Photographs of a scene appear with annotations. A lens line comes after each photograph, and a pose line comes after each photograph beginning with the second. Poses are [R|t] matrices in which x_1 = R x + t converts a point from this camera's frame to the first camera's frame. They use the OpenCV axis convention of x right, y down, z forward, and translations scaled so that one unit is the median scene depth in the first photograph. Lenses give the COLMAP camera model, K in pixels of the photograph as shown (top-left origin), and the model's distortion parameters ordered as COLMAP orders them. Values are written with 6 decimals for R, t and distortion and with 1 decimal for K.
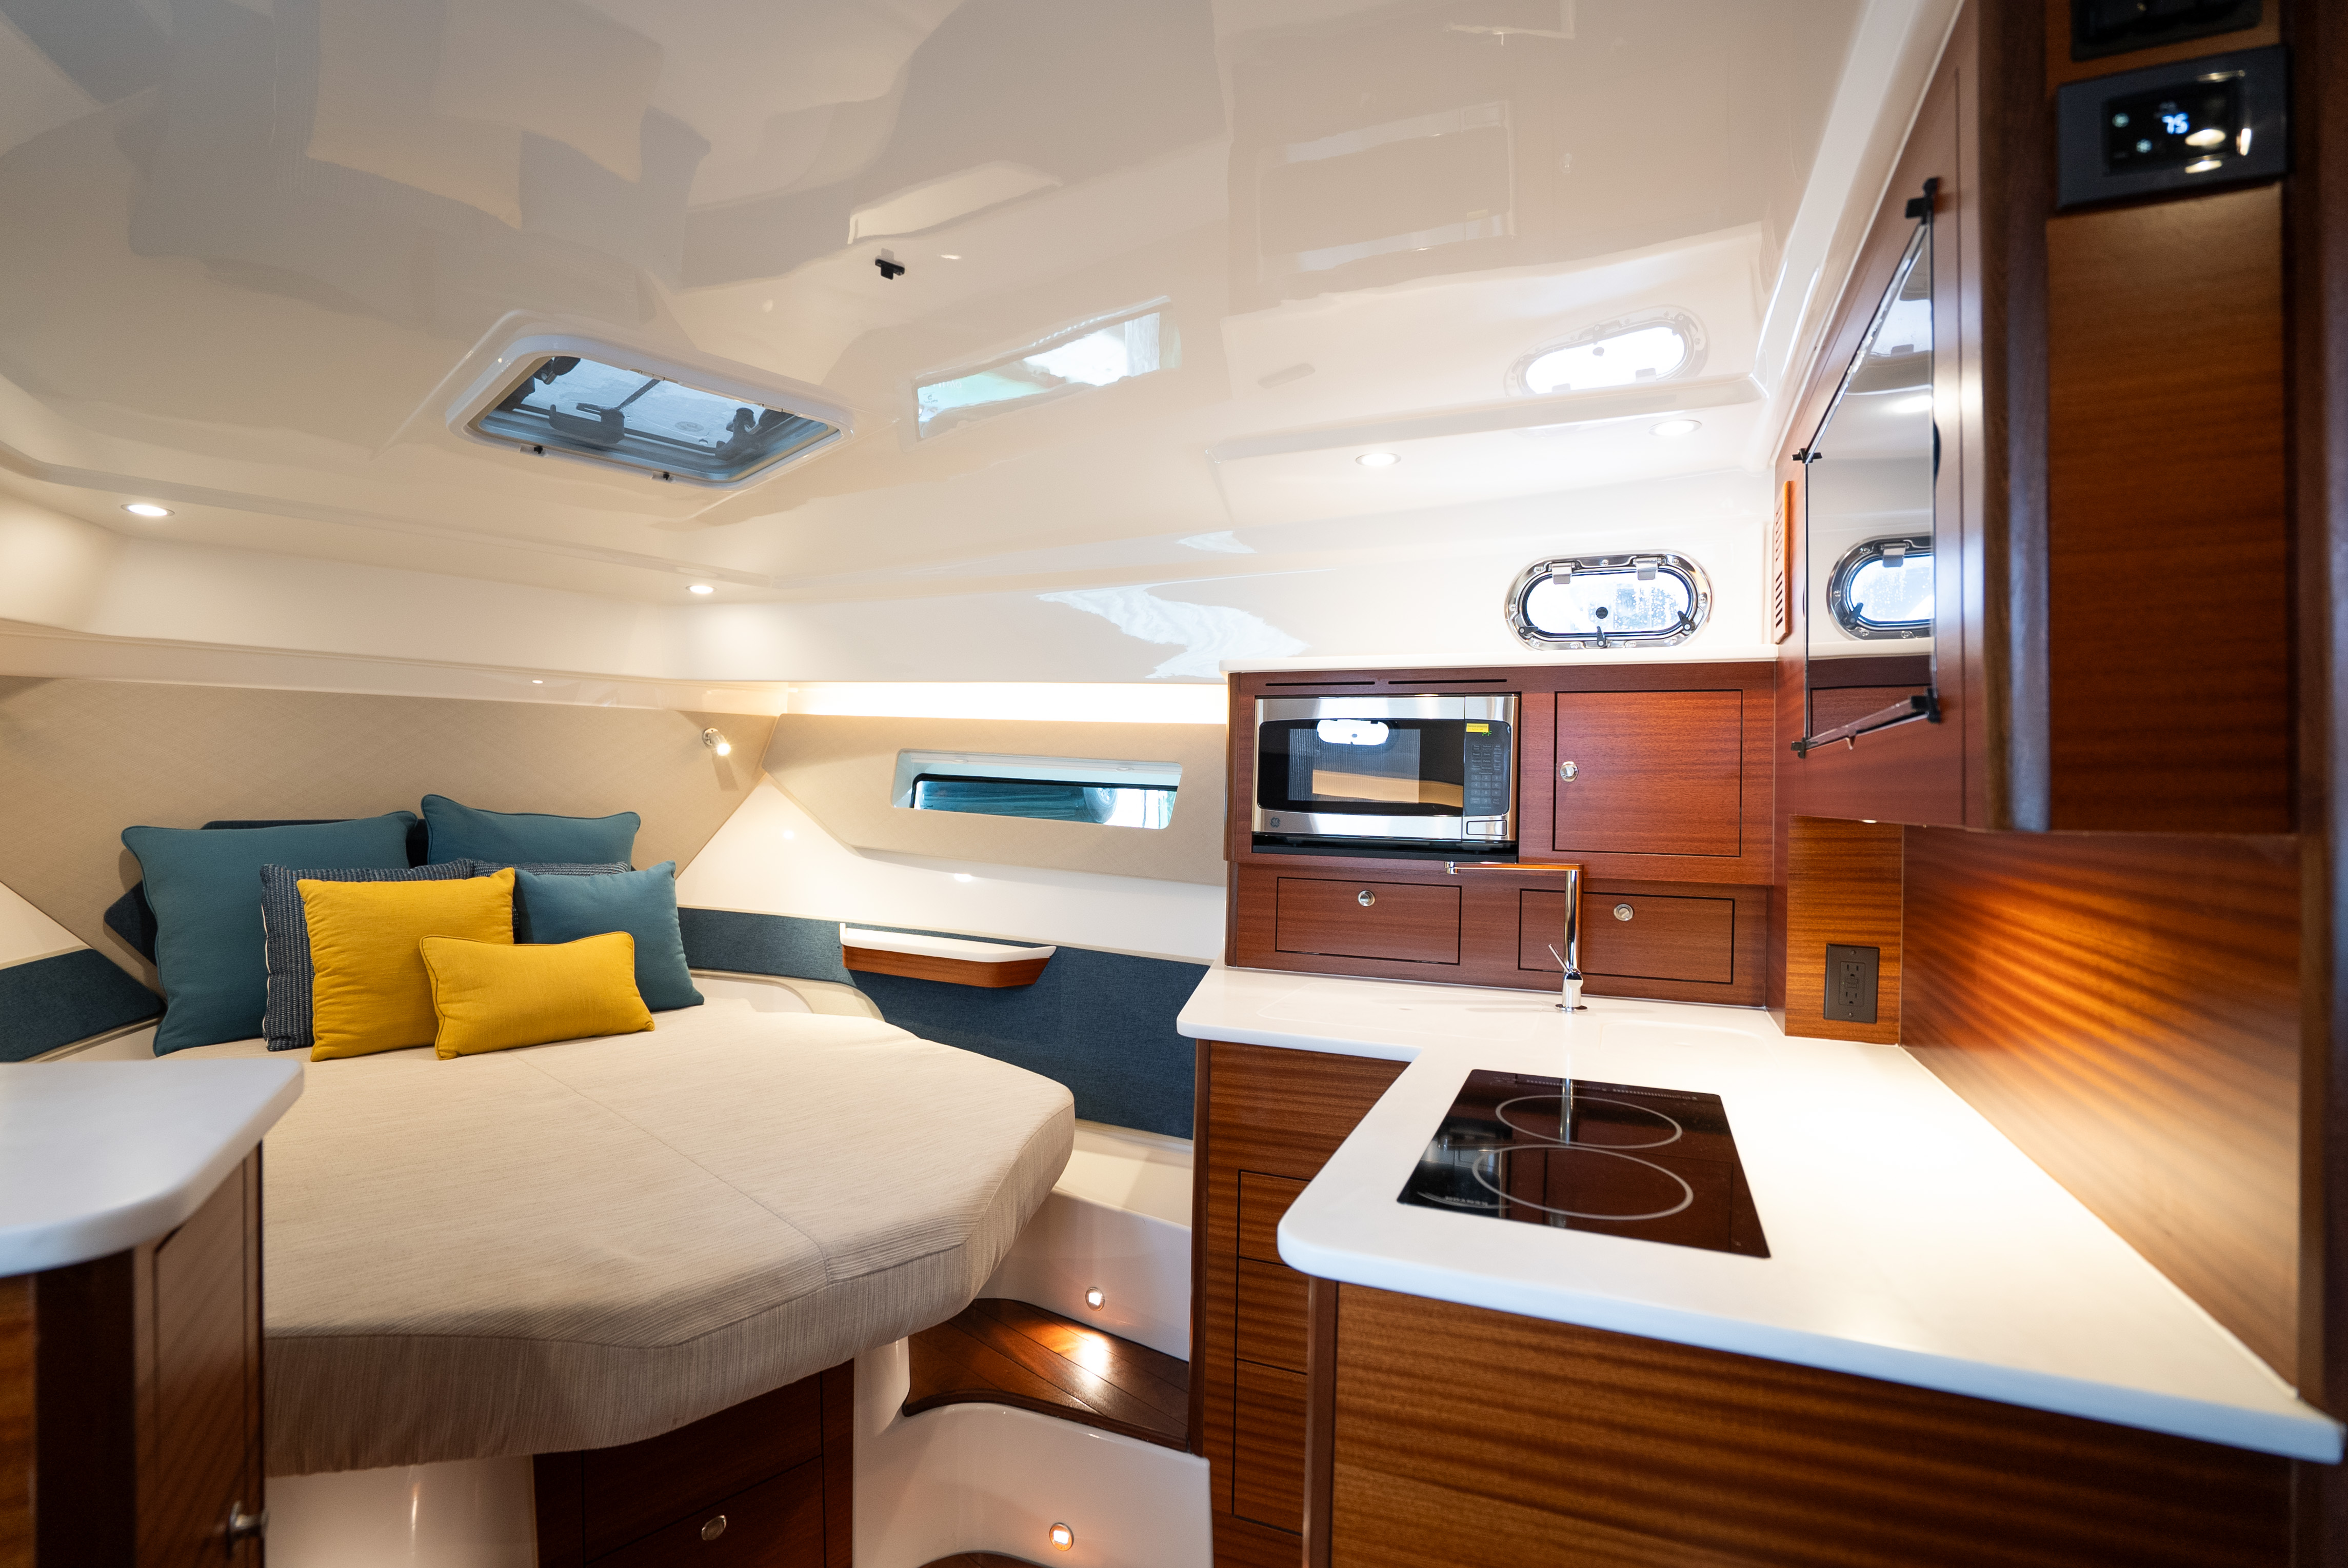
lens RADIAL K [[1096.6, 0, 1165.8], [0, 1096.6, 783.1], [0, 0, 1]] dist [-0.059113, 0.022734]
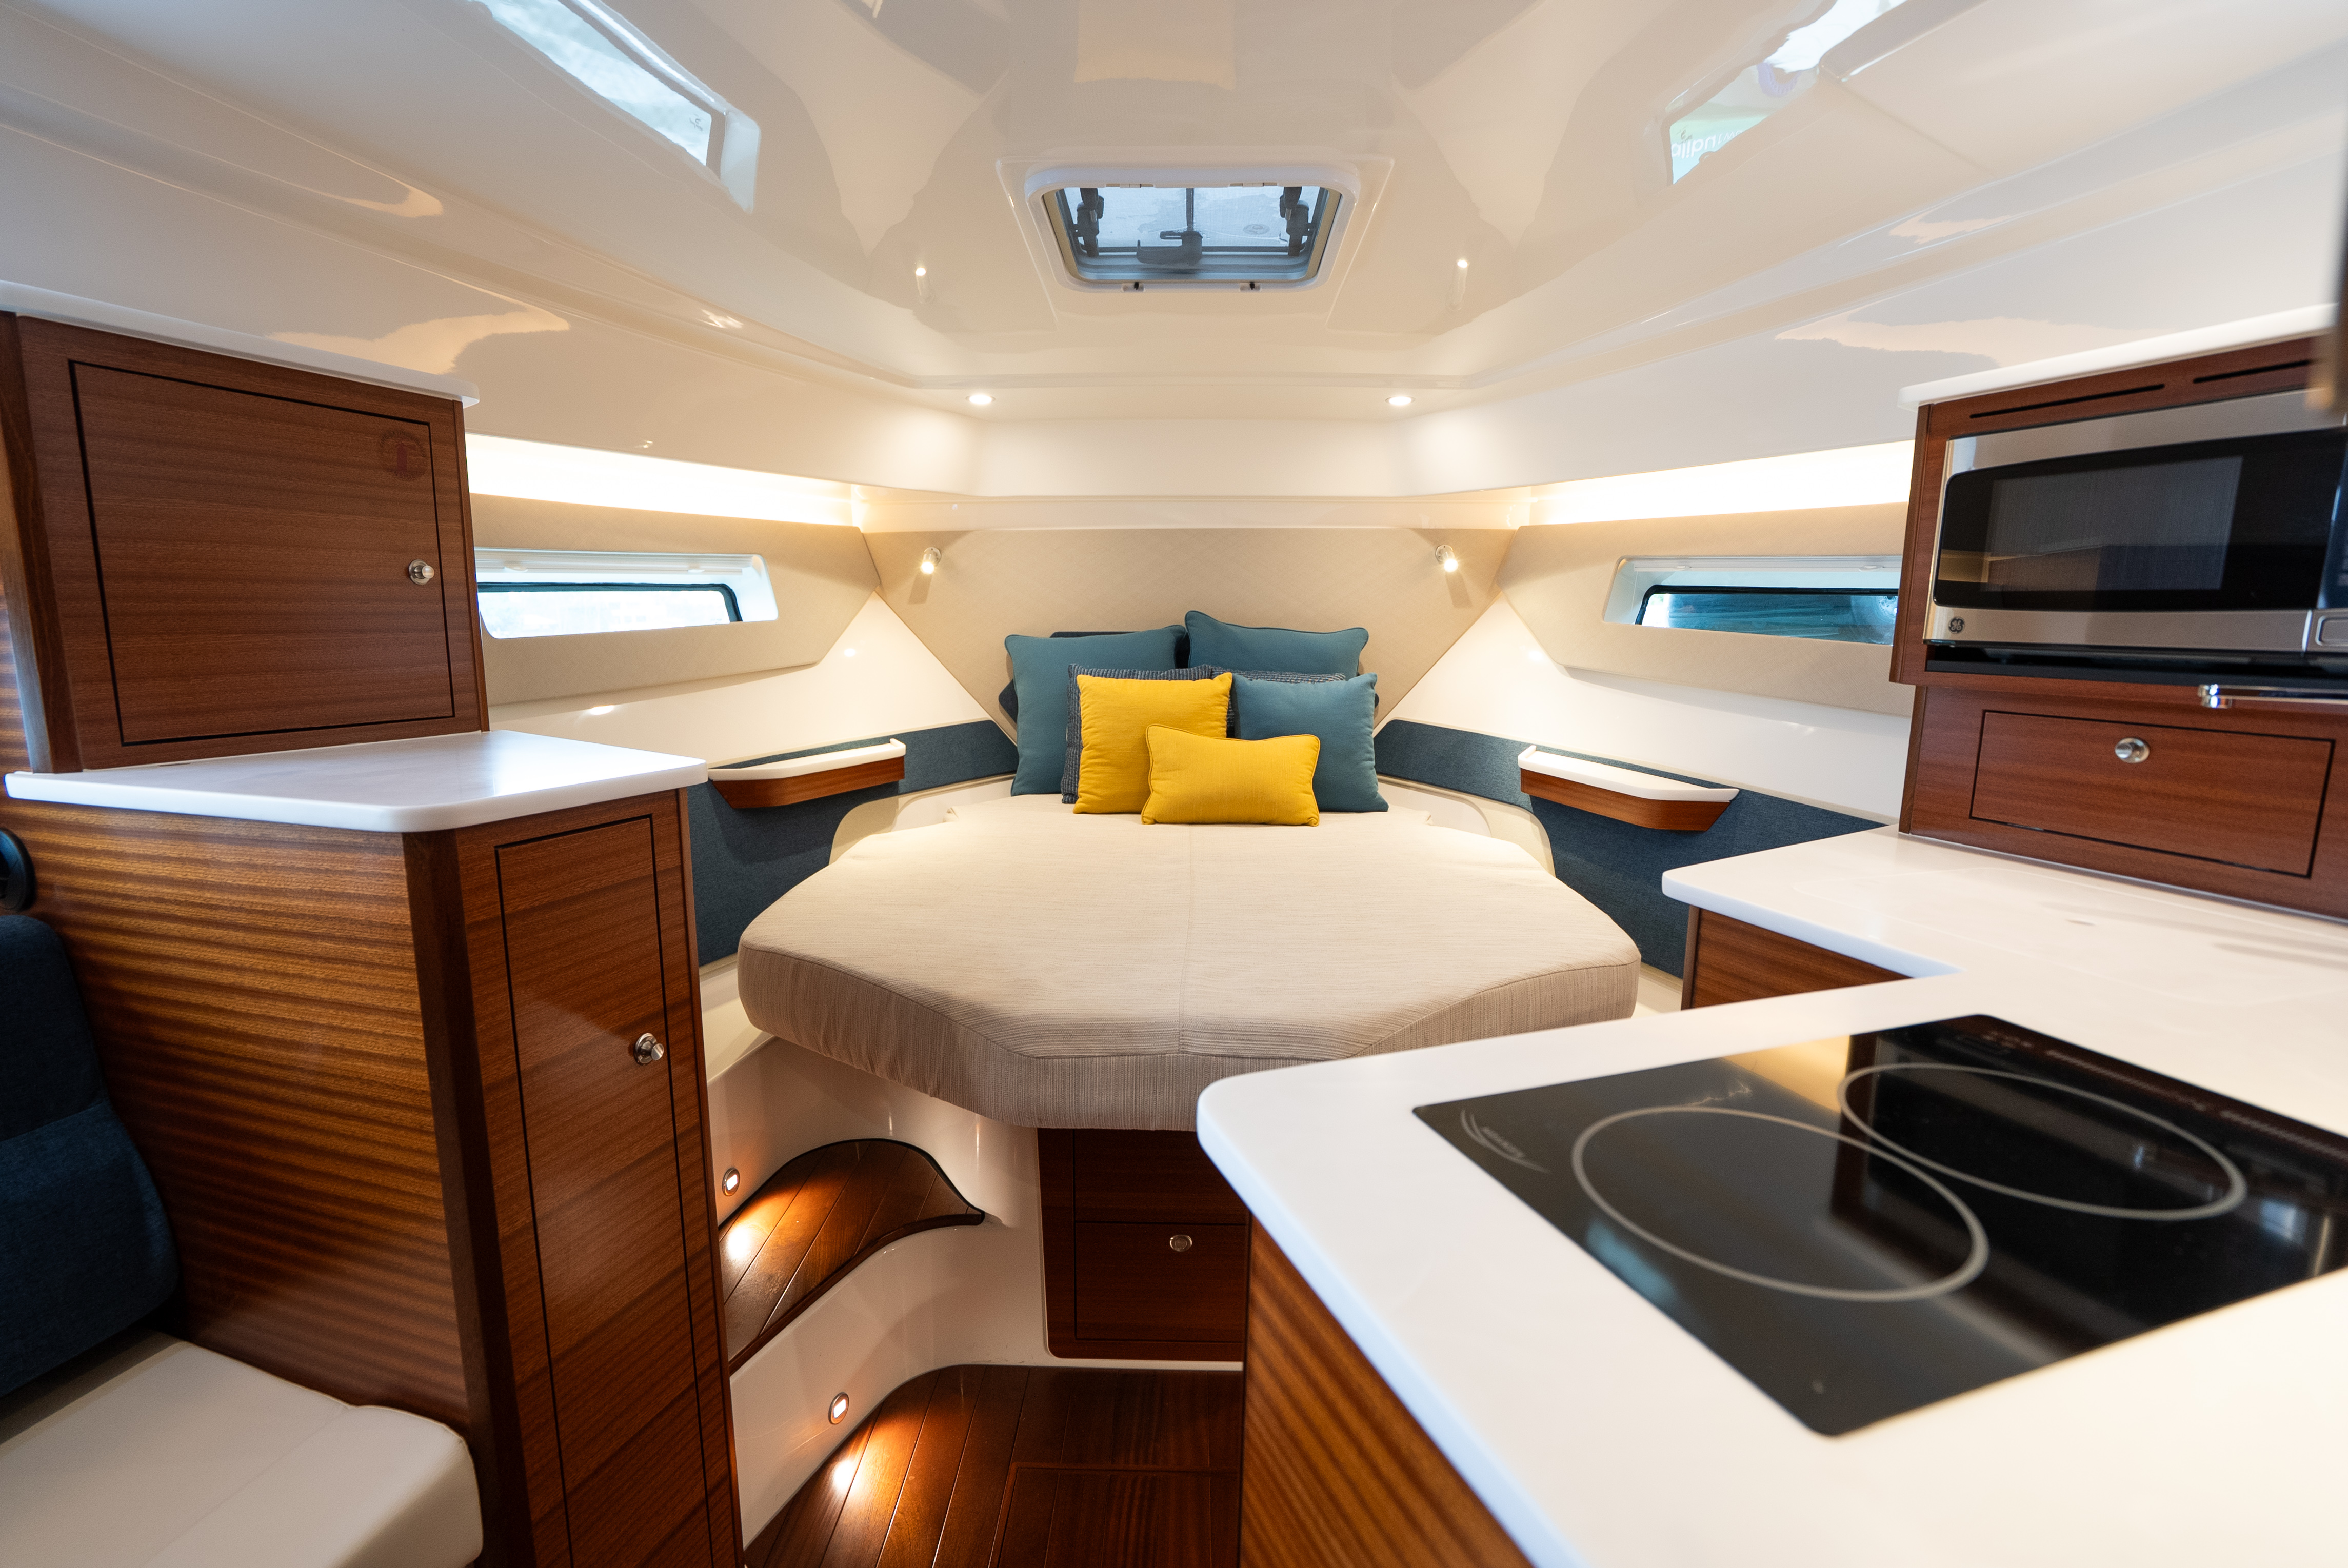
lens RADIAL K [[1096.6, 0, 1165.8], [0, 1096.6, 783.1], [0, 0, 1]] dist [-0.059113, 0.022734]
pose [[0.667974, 0.100122, -0.737419, 0.249333], [0.008971, 0.989753, 0.142508, 0.031094], [0.744131, -0.101807, 0.660231, 0.181010]]
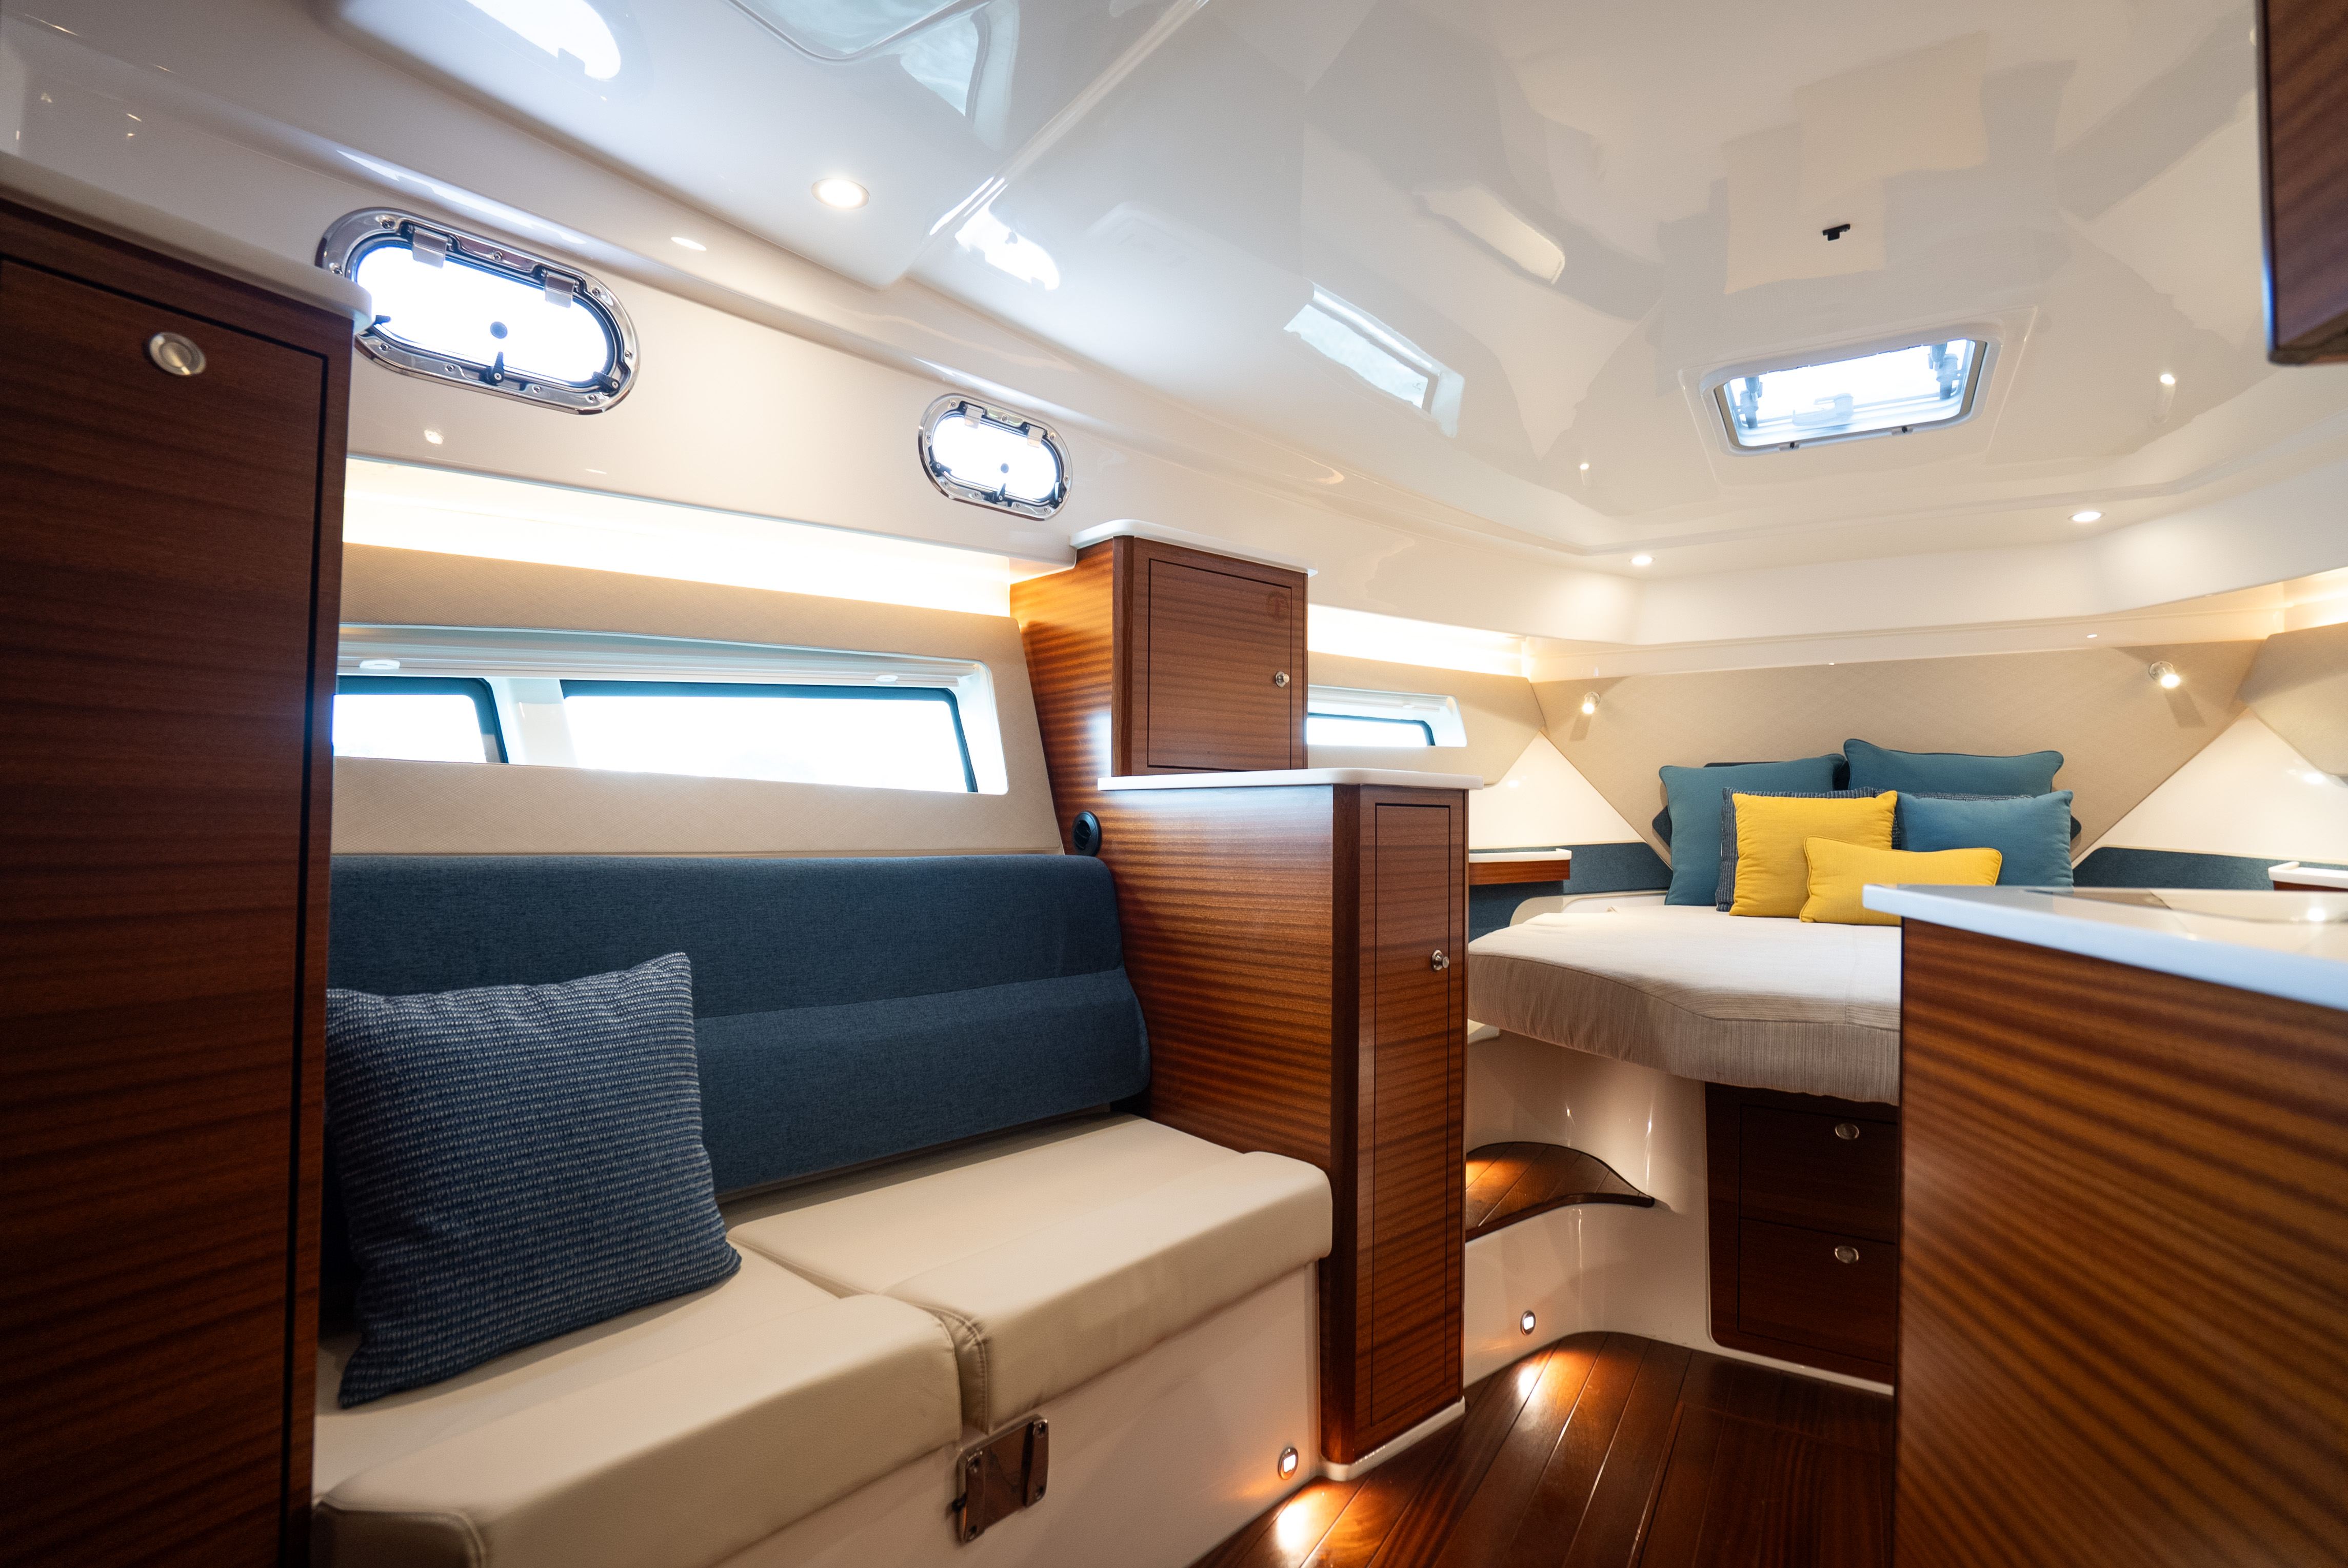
lens RADIAL K [[1096.6, 0, 1165.8], [0, 1096.6, 783.1], [0, 0, 1]] dist [-0.059113, 0.022734]
pose [[0.187445, -0.039196, -0.981493, 0.451890], [-0.002196, 0.999184, -0.040322, 0.133875], [0.982273, 0.009714, 0.187206, -0.015722]]
